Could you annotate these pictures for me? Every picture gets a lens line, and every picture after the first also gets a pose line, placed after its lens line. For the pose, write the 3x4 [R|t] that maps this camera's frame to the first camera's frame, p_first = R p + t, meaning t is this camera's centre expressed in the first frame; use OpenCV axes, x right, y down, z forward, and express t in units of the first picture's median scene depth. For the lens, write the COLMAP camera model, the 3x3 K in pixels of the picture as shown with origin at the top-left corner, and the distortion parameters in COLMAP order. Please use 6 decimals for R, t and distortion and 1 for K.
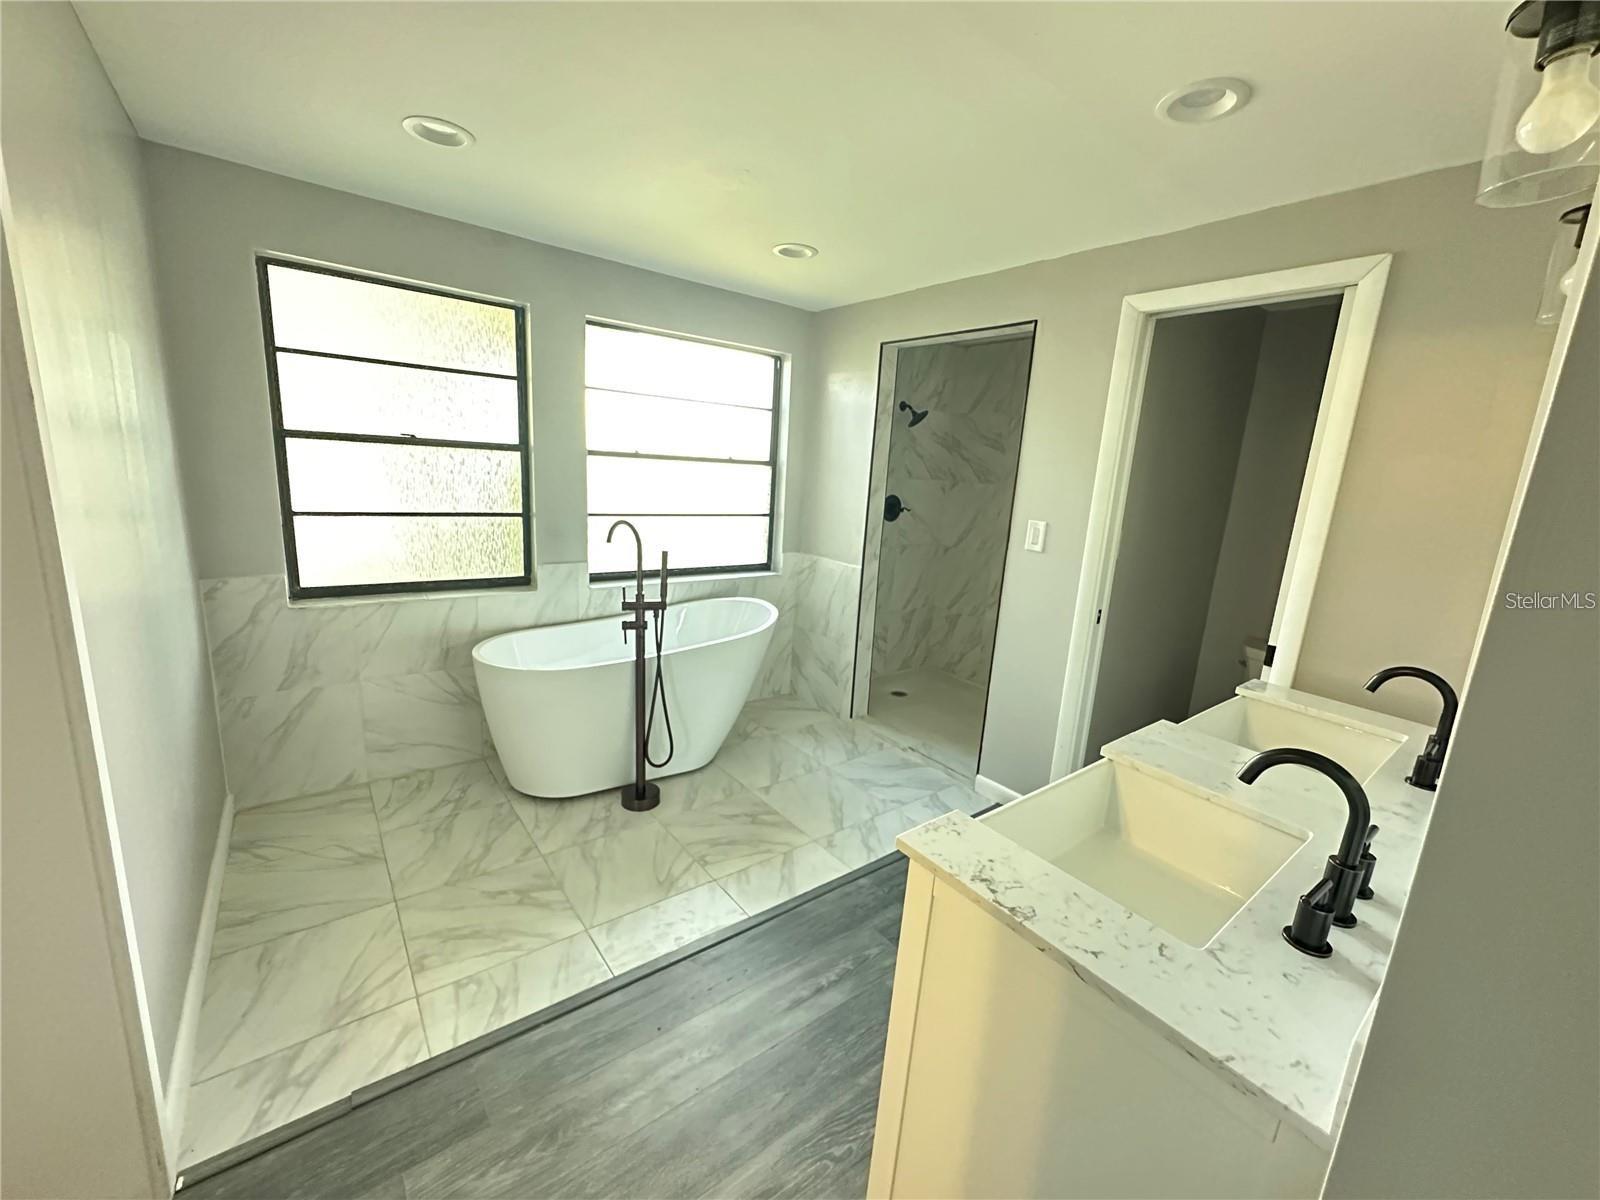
lens RADIAL K [[636.3, 0, 800.9], [0, 636.3, 602.6], [0, 0, 1]] dist [-0.007551, 0.000852]
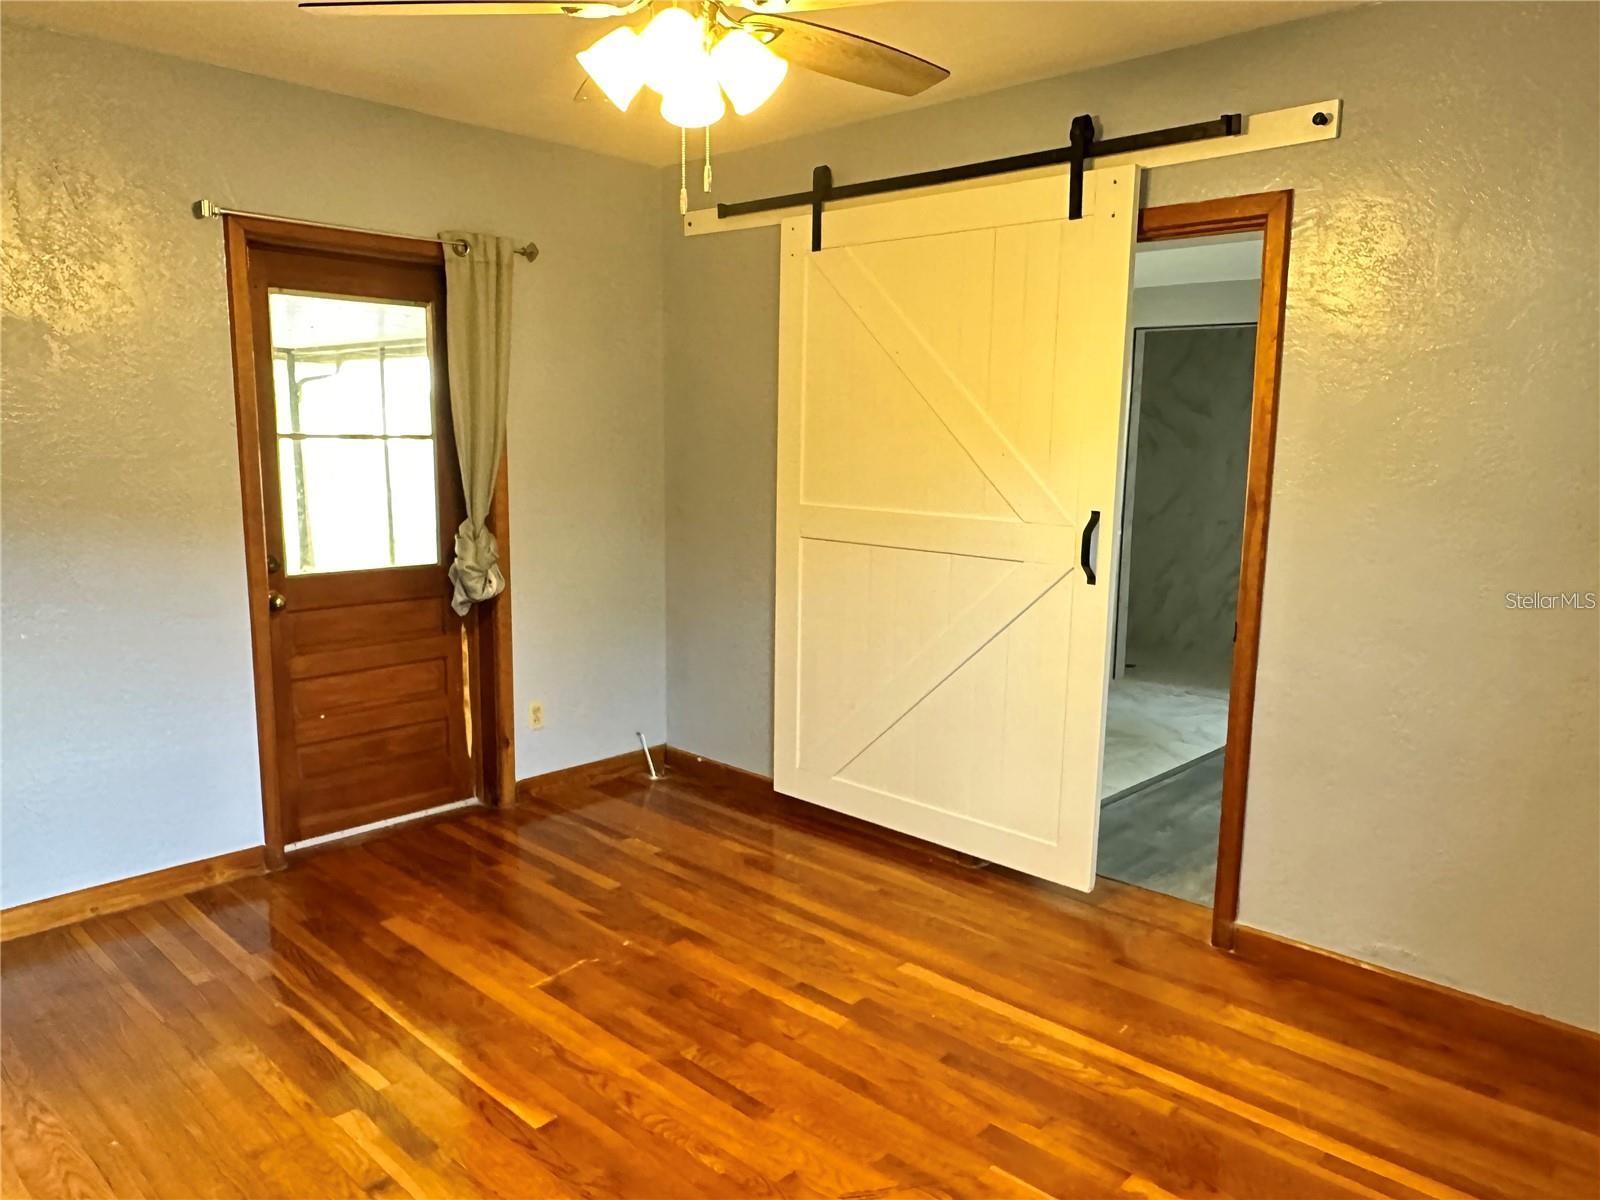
lens RADIAL K [[1127.5, 0, 796.0], [0, 1127.5, 613.8], [0, 0, 1]] dist [-0.007611, 0.001179]
pose [[0.987143, -0.068333, 0.144494, -0.905095], [0.074596, 0.996475, -0.038372, 0.141376], [-0.141363, 0.048657, 0.988761, -0.981192]]
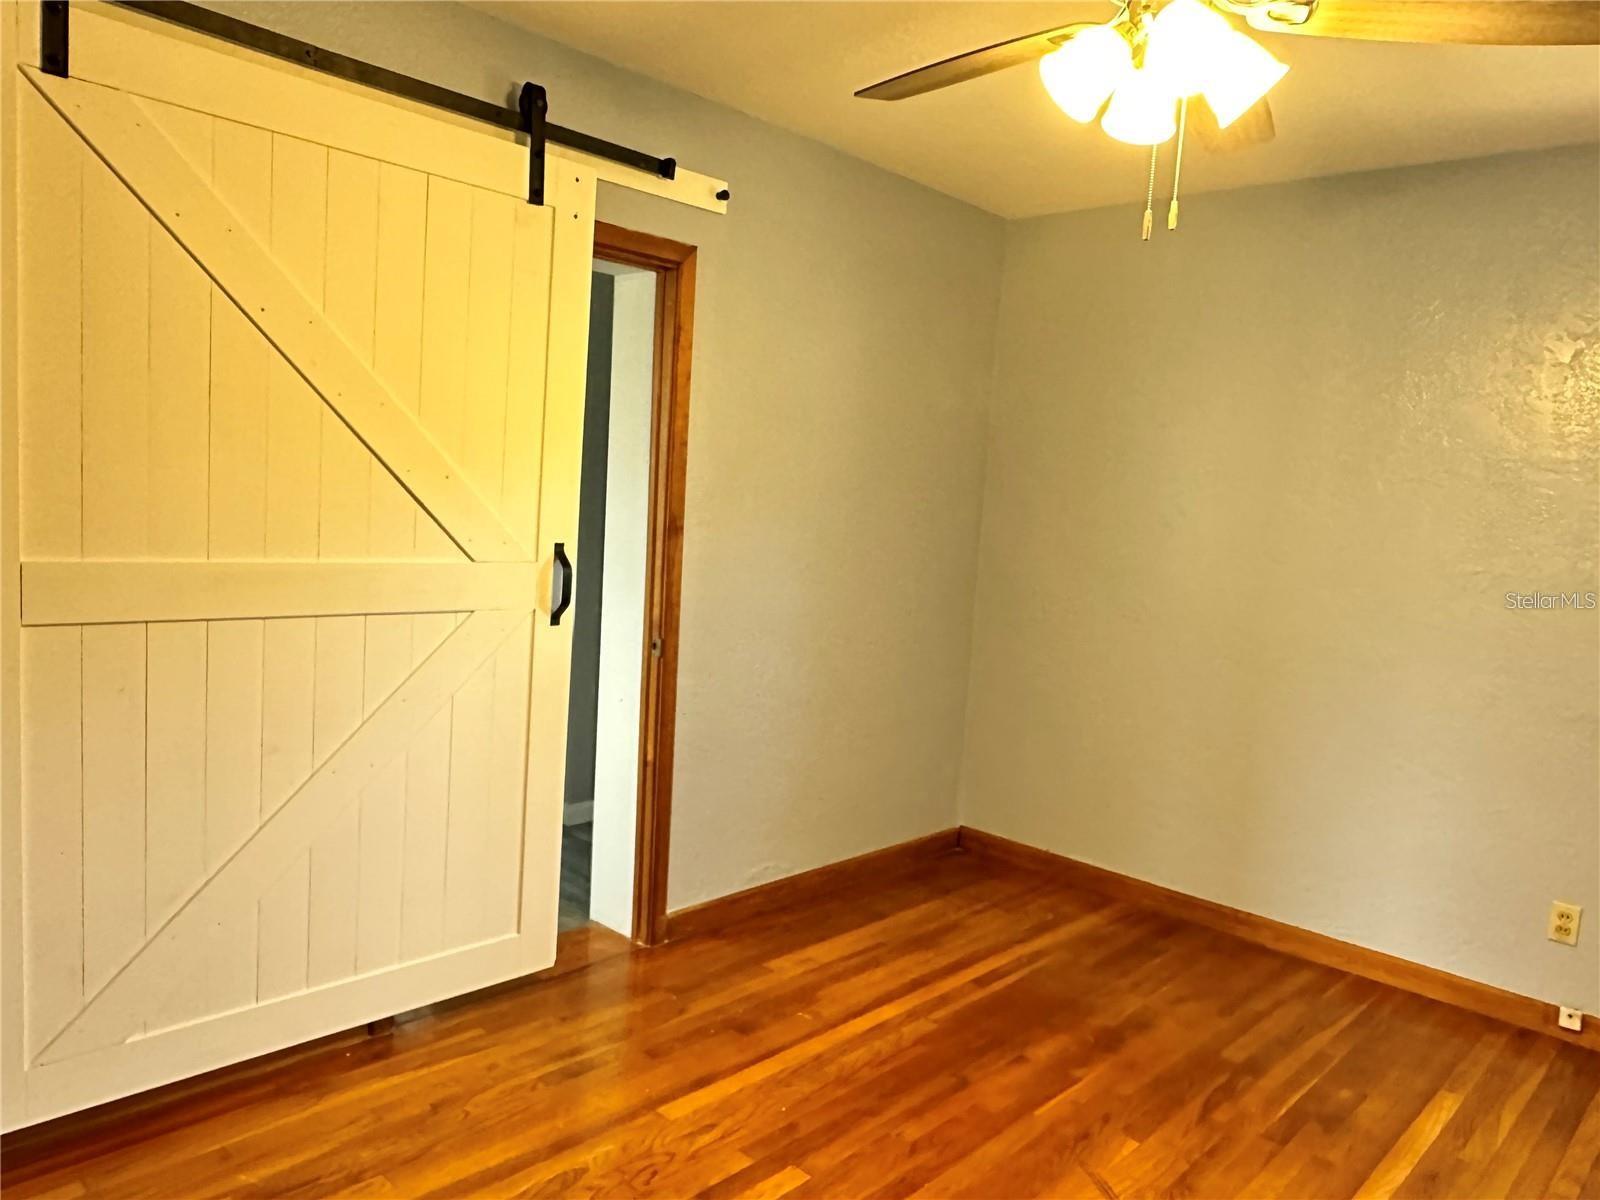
lens RADIAL K [[1127.5, 0, 799.2], [0, 1127.5, 613.6], [0, 0, 1]] dist [-0.007611, 0.001179]
pose [[-0.146239, -0.178693, 0.972976, -1.496024], [0.136517, 0.970494, 0.198756, -0.106620], [-0.979784, 0.161894, -0.117530, 0.067812]]
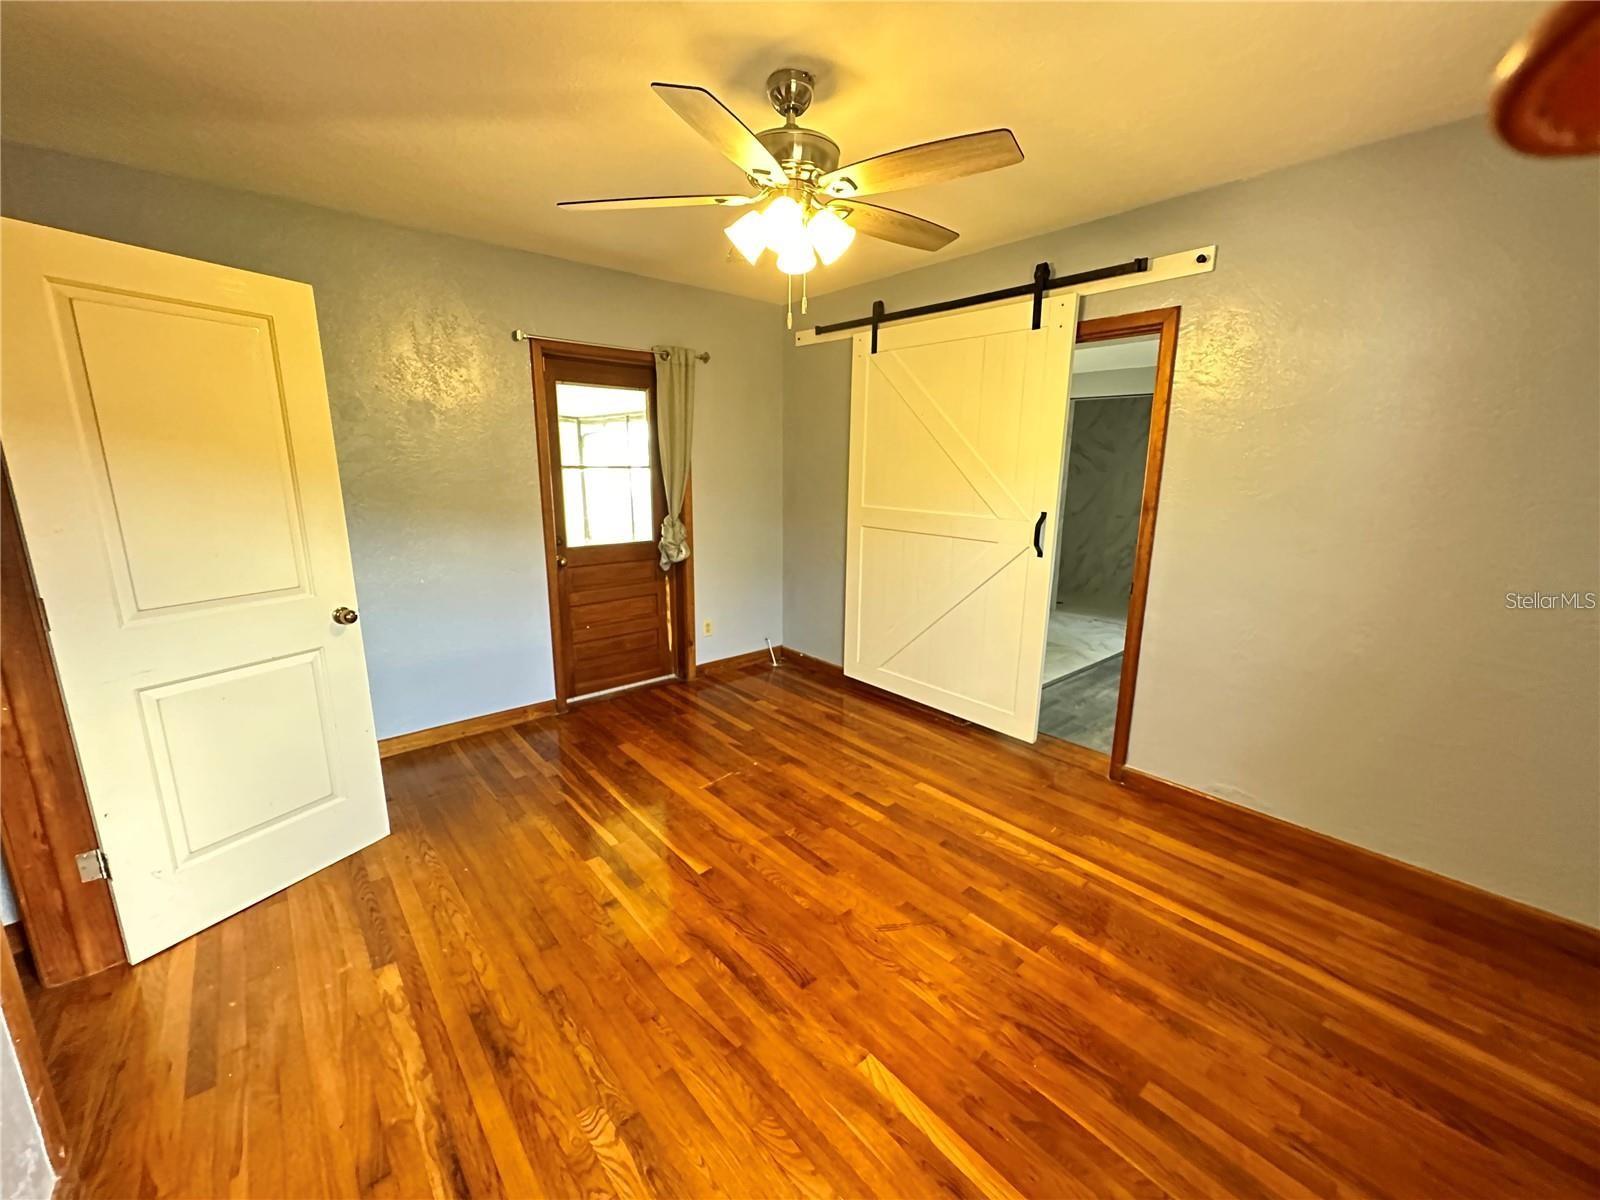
lens RADIAL K [[636.3, 0, 800.6], [0, 636.3, 595.5], [0, 0, 1]] dist [-0.007551, 0.000852]
pose [[0.997117, -0.059427, 0.047173, -0.889414], [0.059419, 0.998232, 0.001578, 0.127429], [-0.047183, 0.001230, 0.998886, -0.923114]]
